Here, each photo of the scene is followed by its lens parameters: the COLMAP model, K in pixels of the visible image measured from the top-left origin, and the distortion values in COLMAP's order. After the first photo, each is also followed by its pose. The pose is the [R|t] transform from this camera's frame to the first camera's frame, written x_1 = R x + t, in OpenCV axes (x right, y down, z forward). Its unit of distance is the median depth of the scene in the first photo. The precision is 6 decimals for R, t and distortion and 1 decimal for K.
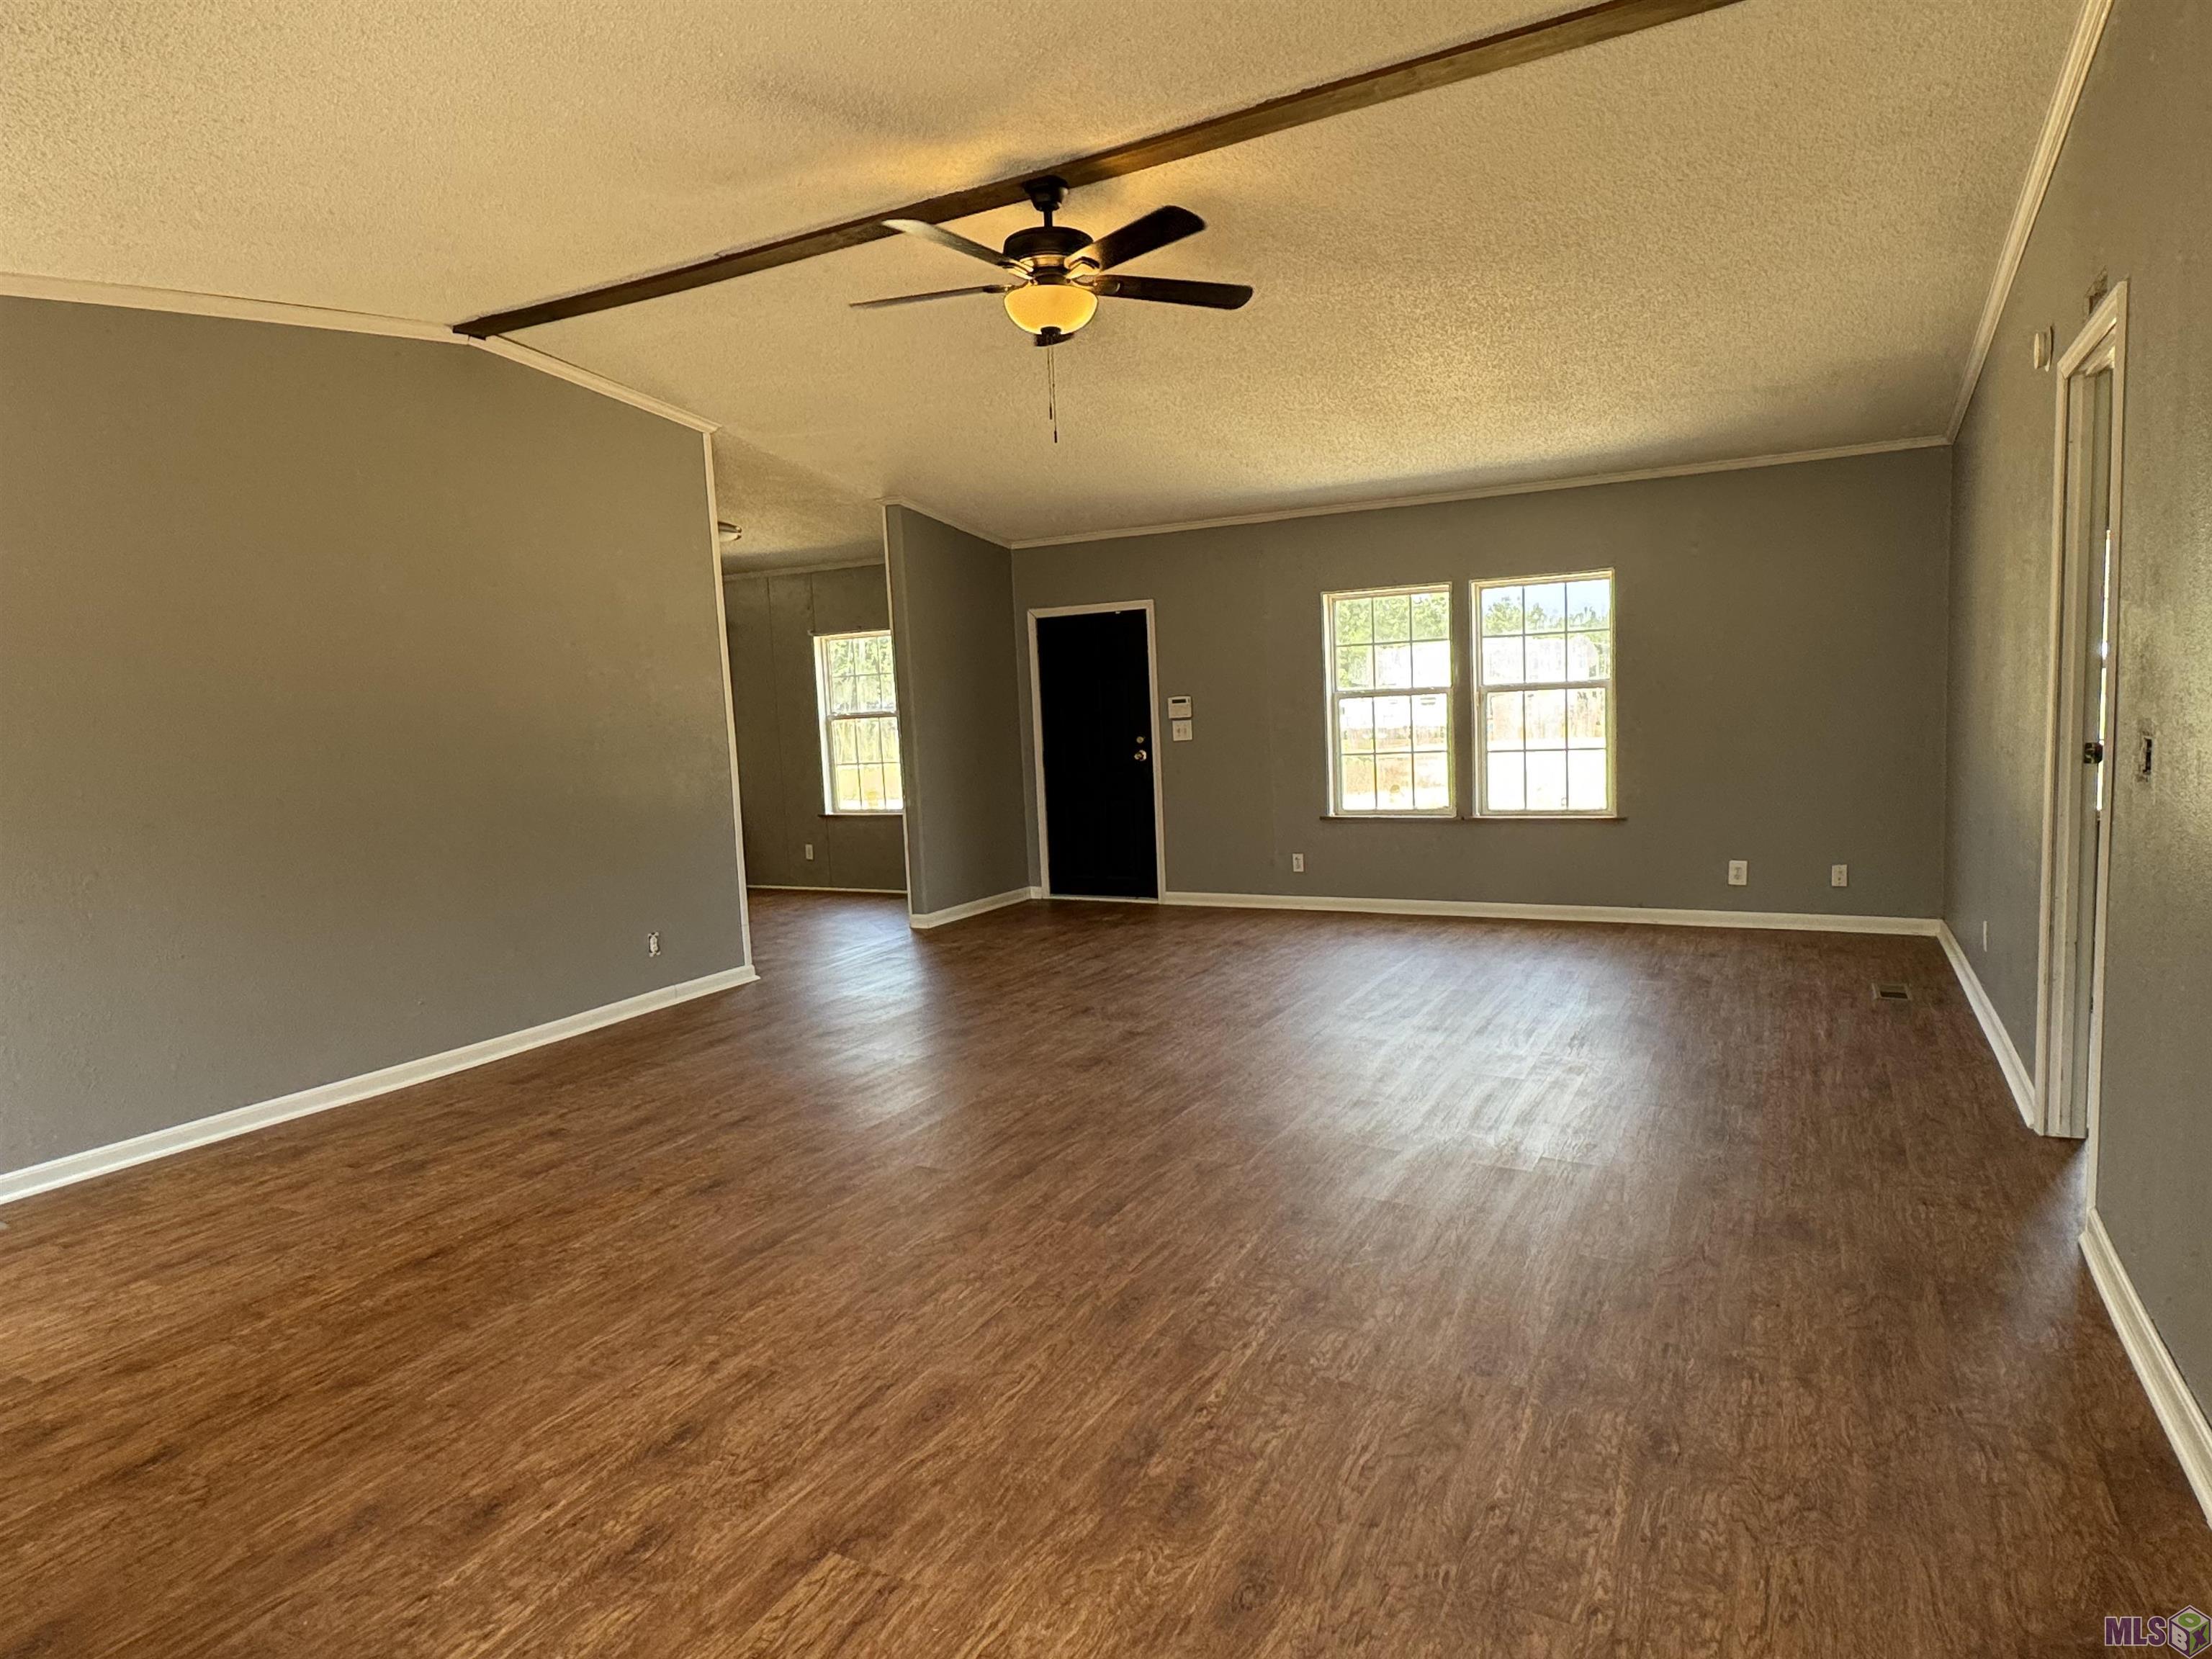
lens RADIAL K [[1278.9, 0, 1103.1], [0, 1278.9, 830.7], [0, 0, 1]] dist [0.002330, 0.000598]
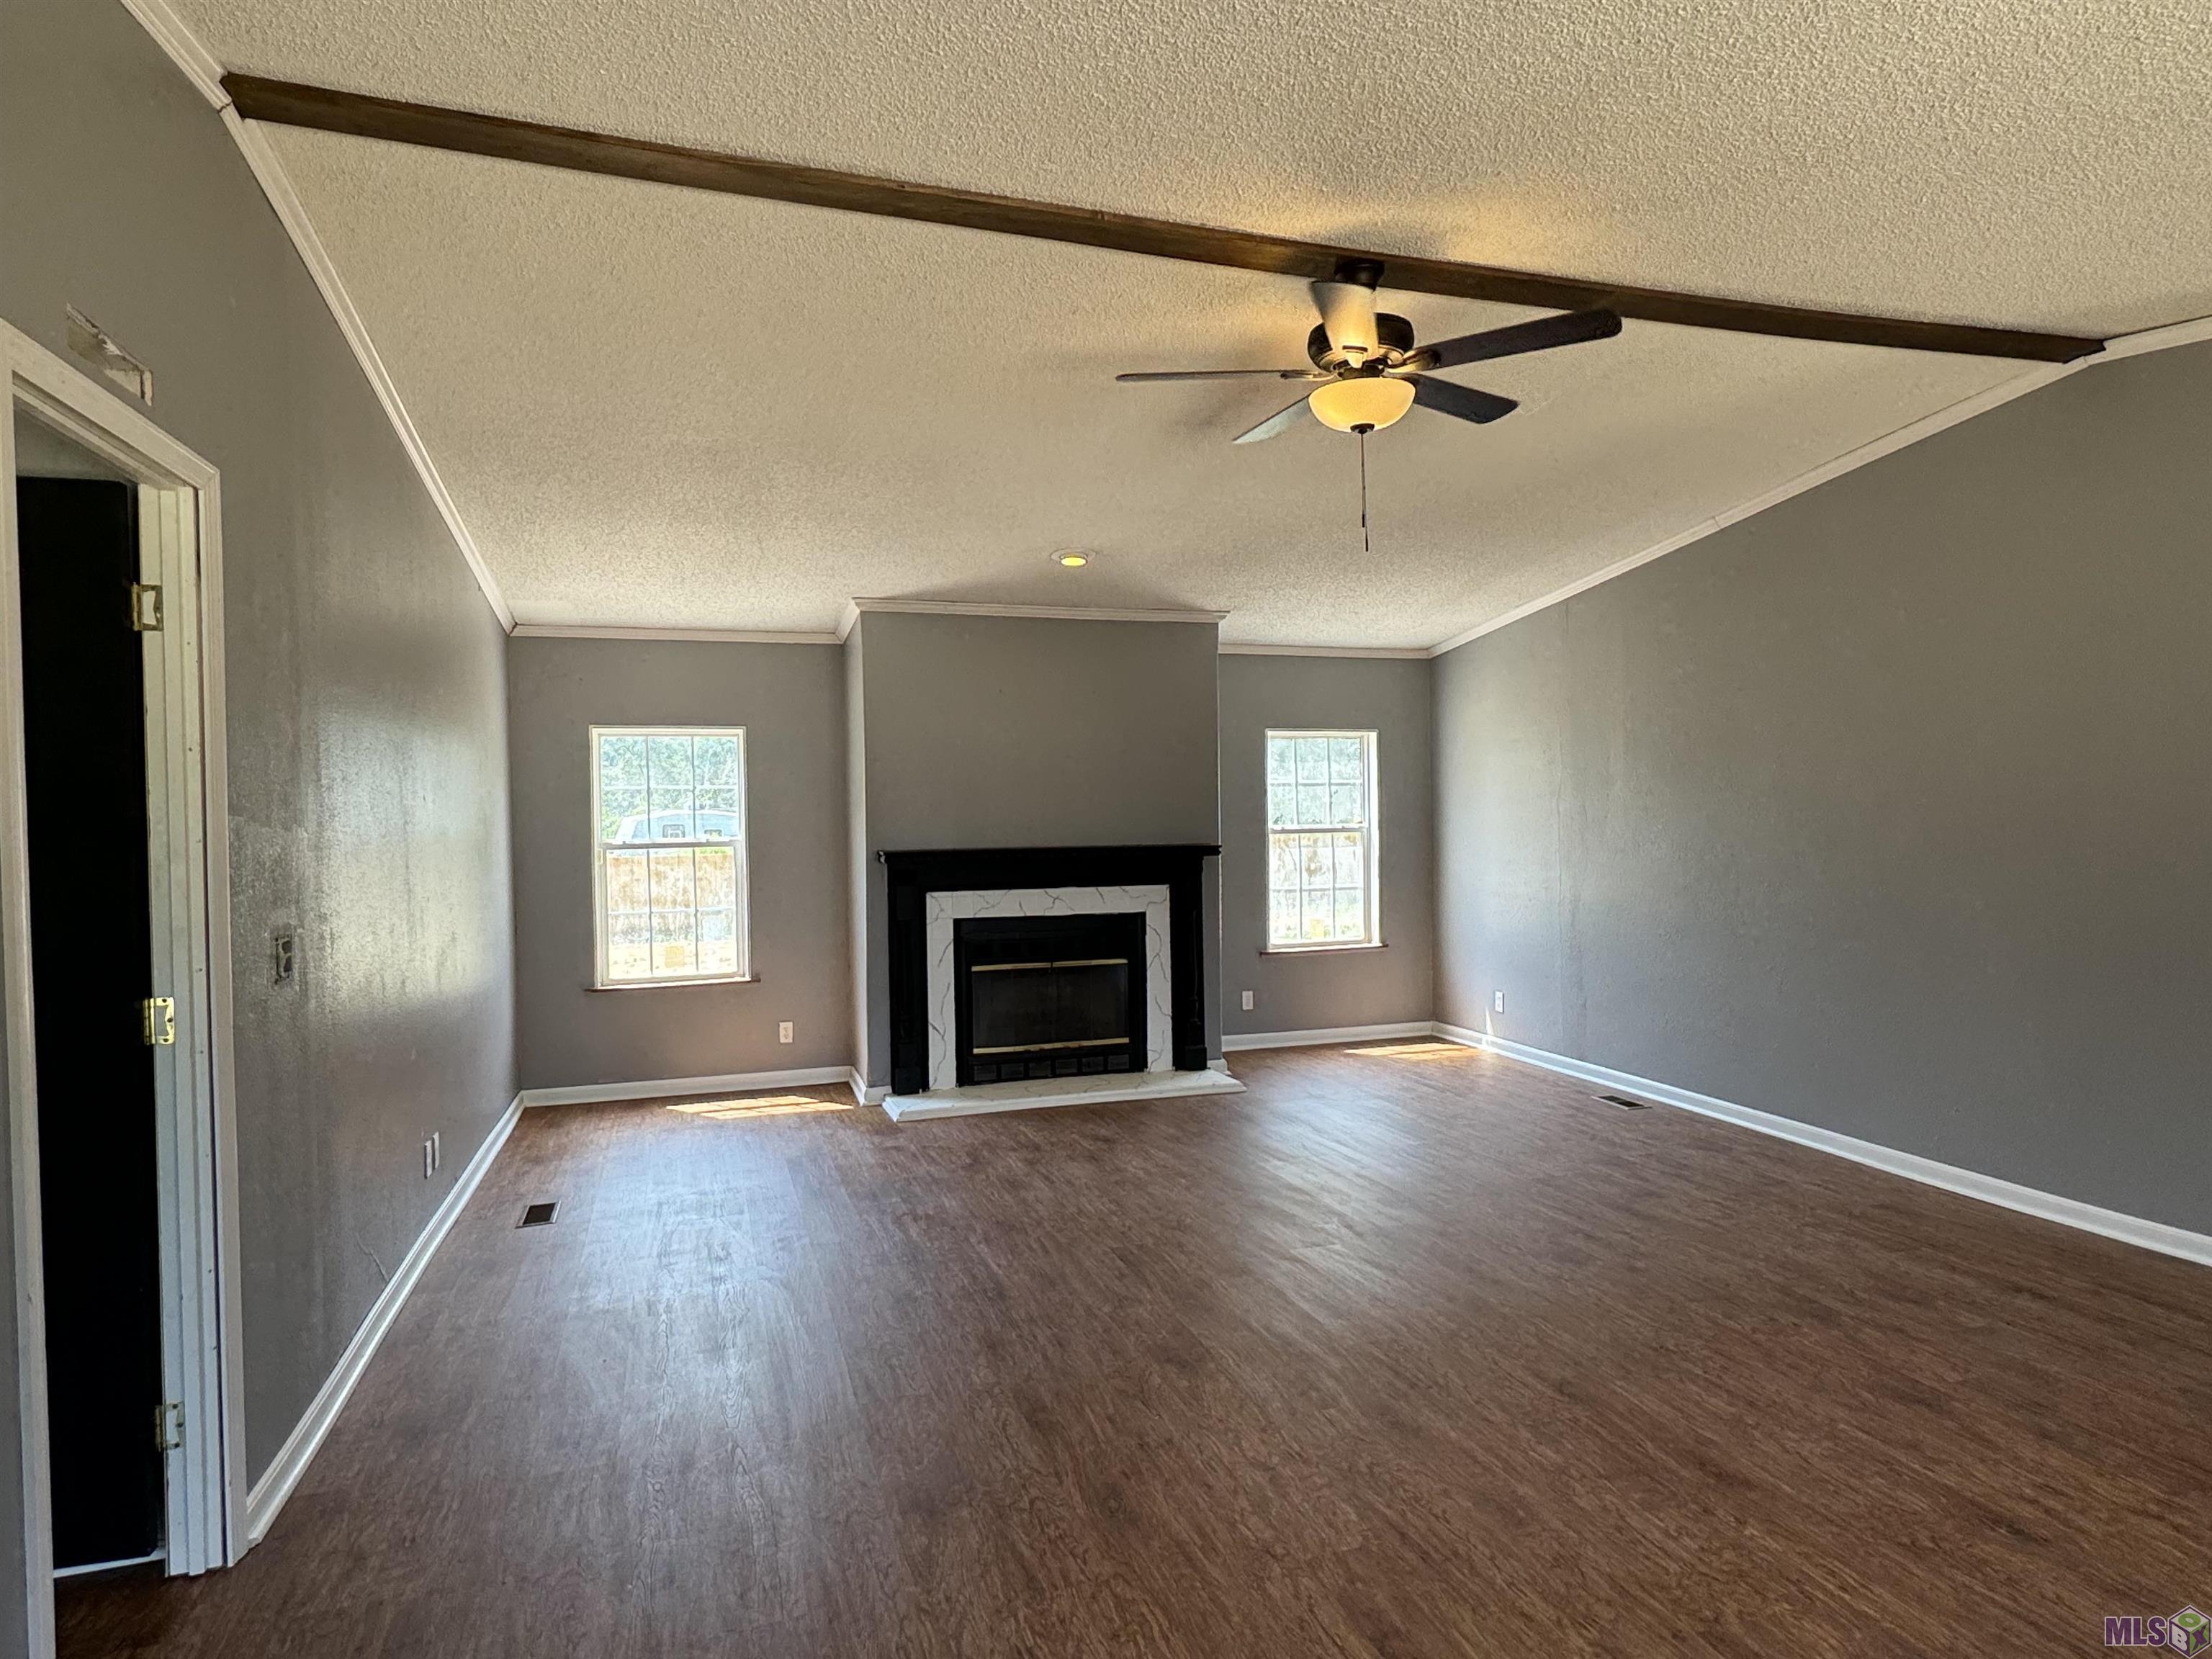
lens RADIAL K [[1278.9, 0, 1110.4], [0, 1278.9, 838.2], [0, 0, 1]] dist [0.002330, 0.000598]
pose [[-0.683602, 0.071104, -0.726383, 0.596825], [-0.028855, 0.991832, 0.124244, -0.172059], [0.729284, 0.105893, -0.675967, 1.208701]]
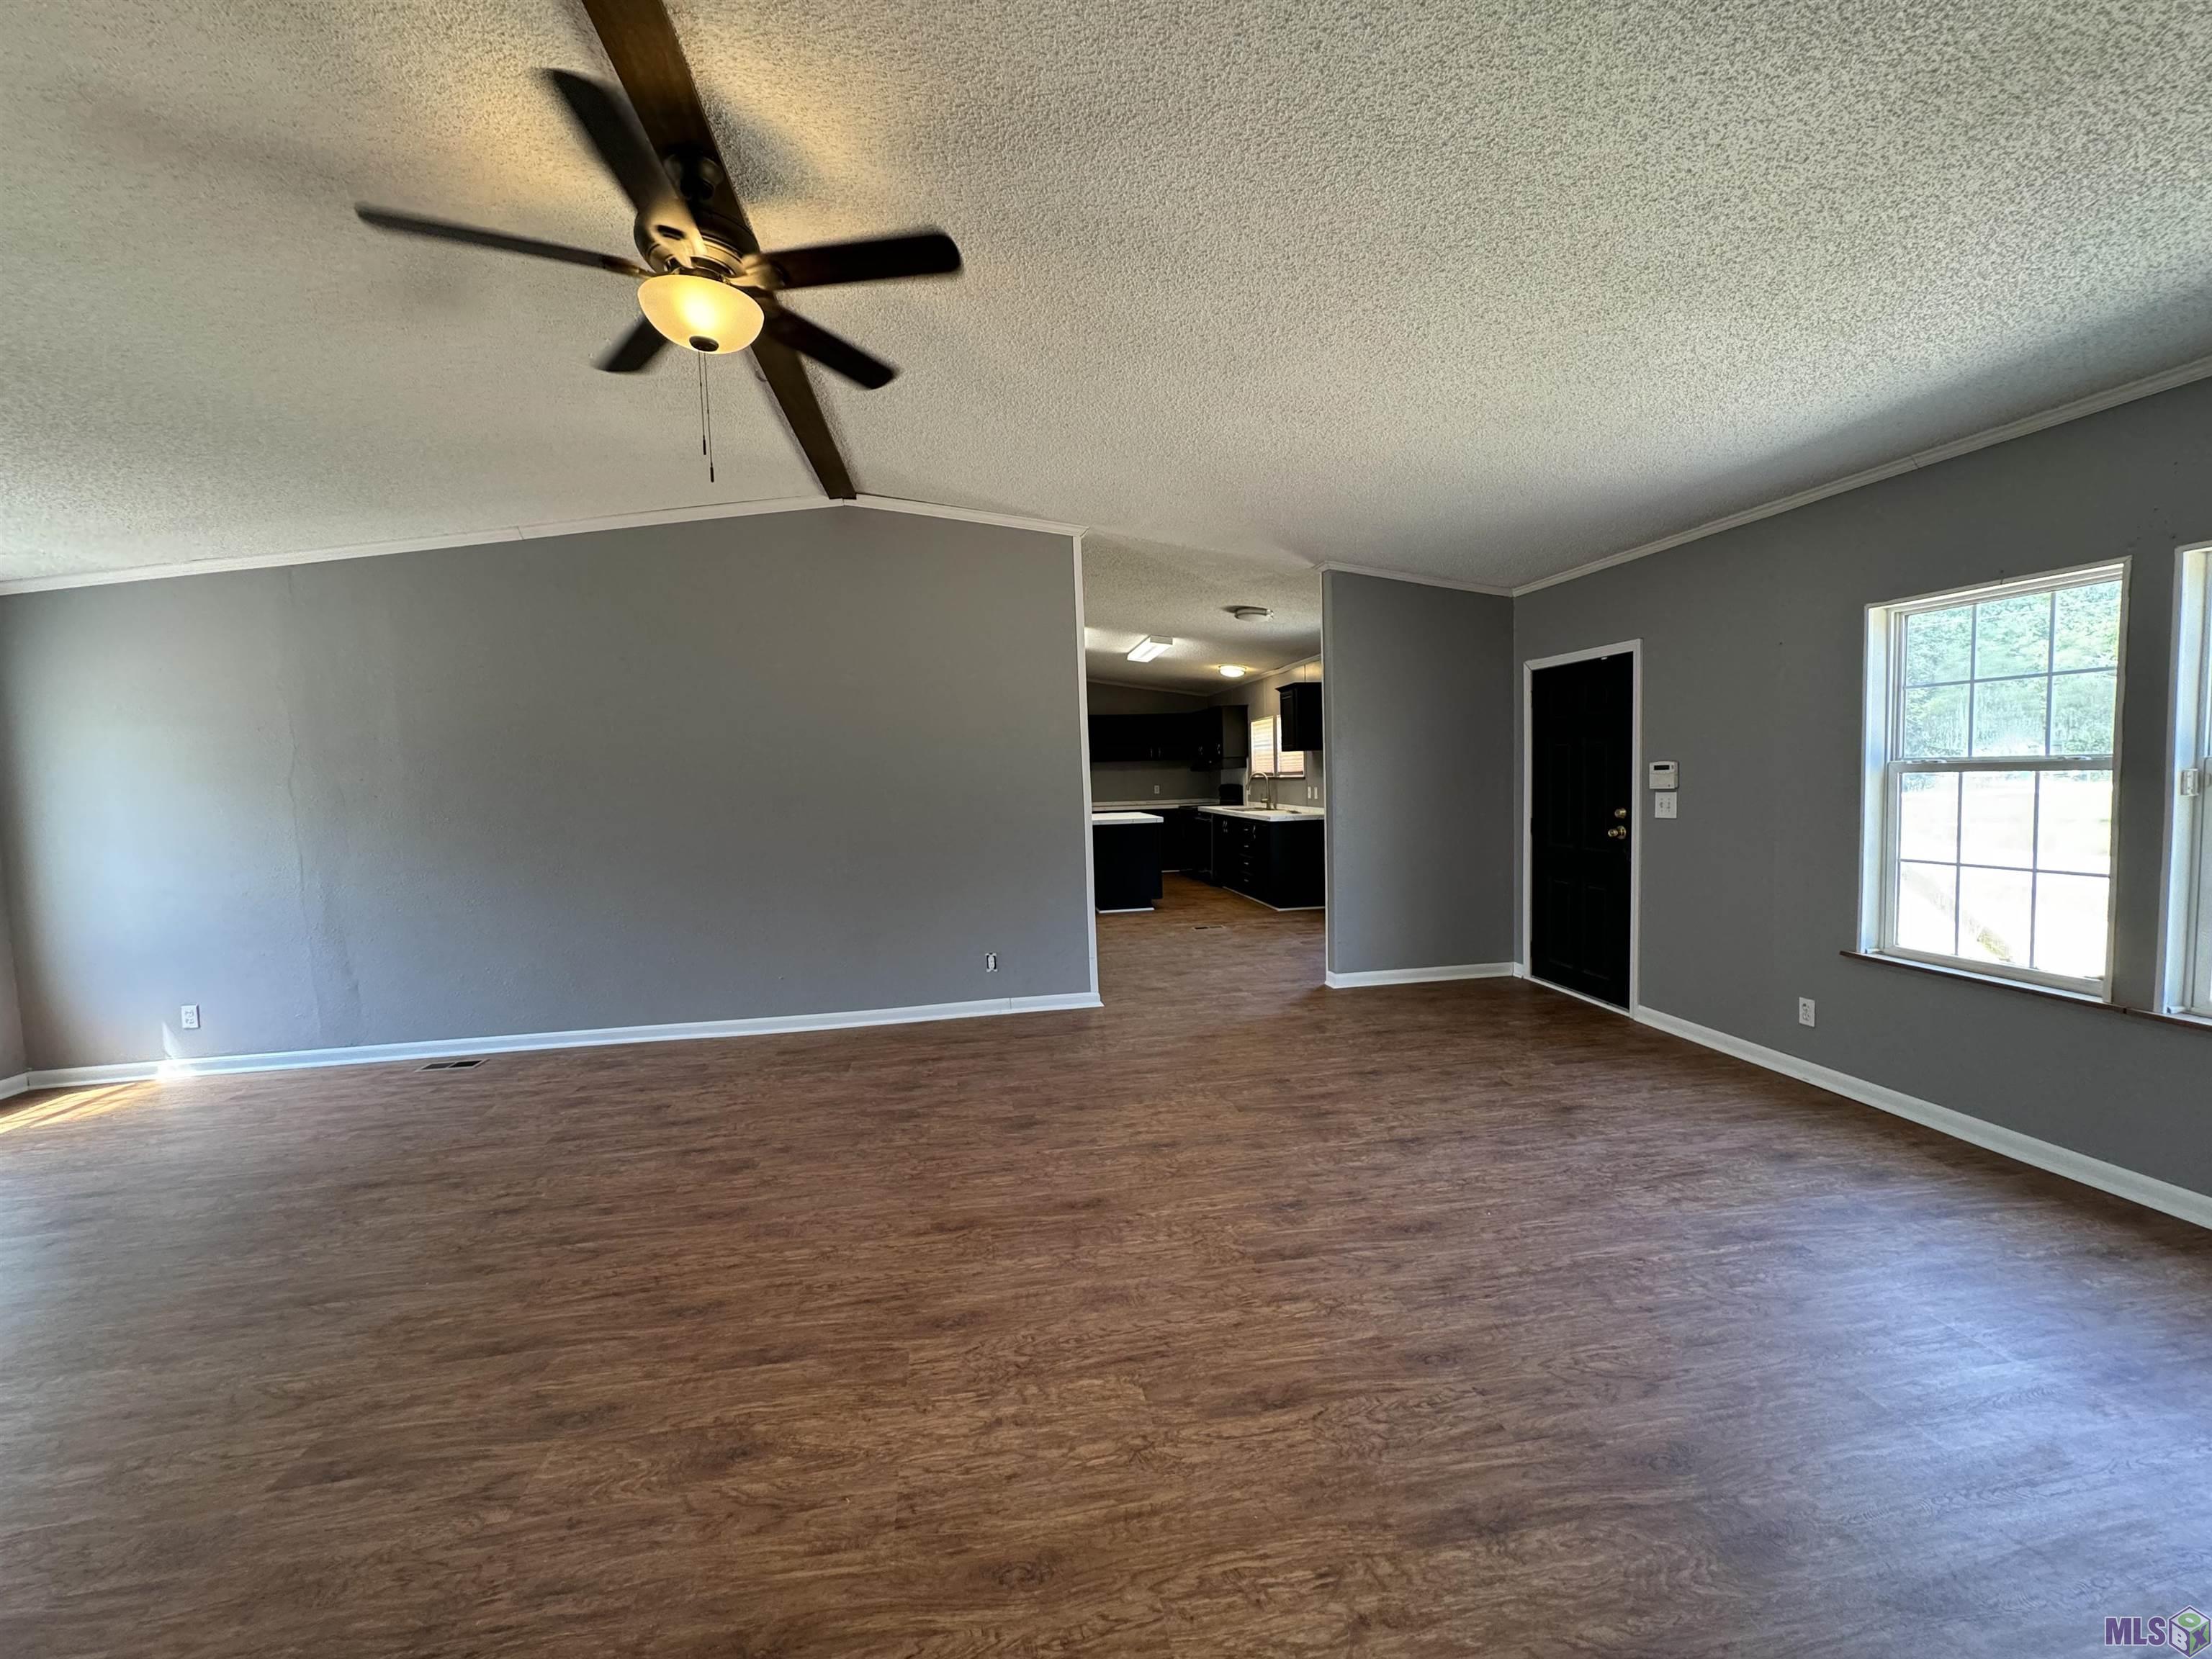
lens RADIAL K [[879.2, 0, 1109.2], [0, 879.2, 828.3], [0, 0, 1]] dist [0.001334, -0.000413]
pose [[0.619332, 0.077212, -0.781323, 0.464028], [-0.076591, 0.996348, 0.037749, -0.100649], [0.781384, 0.036463, 0.622984, 0.694764]]
